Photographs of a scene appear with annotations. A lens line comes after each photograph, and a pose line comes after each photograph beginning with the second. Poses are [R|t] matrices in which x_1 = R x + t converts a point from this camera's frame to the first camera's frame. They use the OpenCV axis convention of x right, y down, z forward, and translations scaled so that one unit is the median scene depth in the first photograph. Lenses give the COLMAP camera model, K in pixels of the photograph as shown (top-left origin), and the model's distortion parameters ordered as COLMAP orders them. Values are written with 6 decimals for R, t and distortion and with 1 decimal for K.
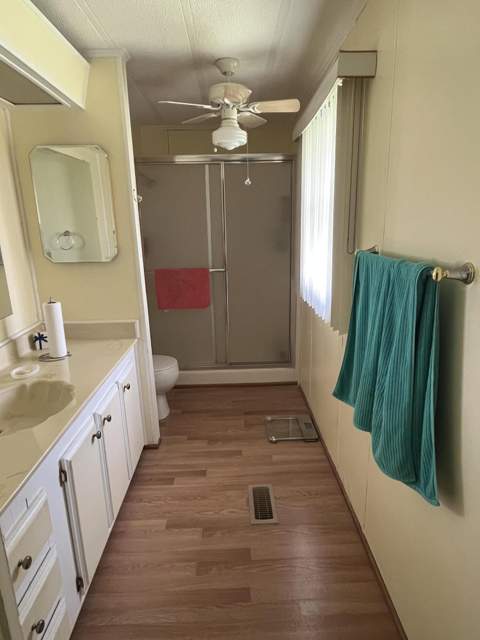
lens RADIAL K [[388.7, 0, 240.0], [0, 388.7, 320.0], [0, 0, 1]] dist [-0.000086, -0.000108]
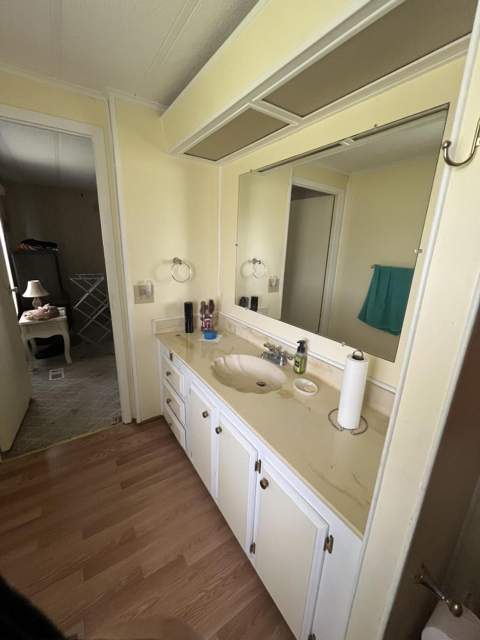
lens RADIAL K [[274.0, 0, 241.3], [0, 274.0, 318.7], [0, 0, 1]] dist [-0.003351, -0.000333]
pose [[-0.852510, 0.125977, -0.507304, -0.037278], [-0.144393, 0.876004, 0.460183, -0.343244], [0.502372, 0.465561, -0.728611, 1.290018]]
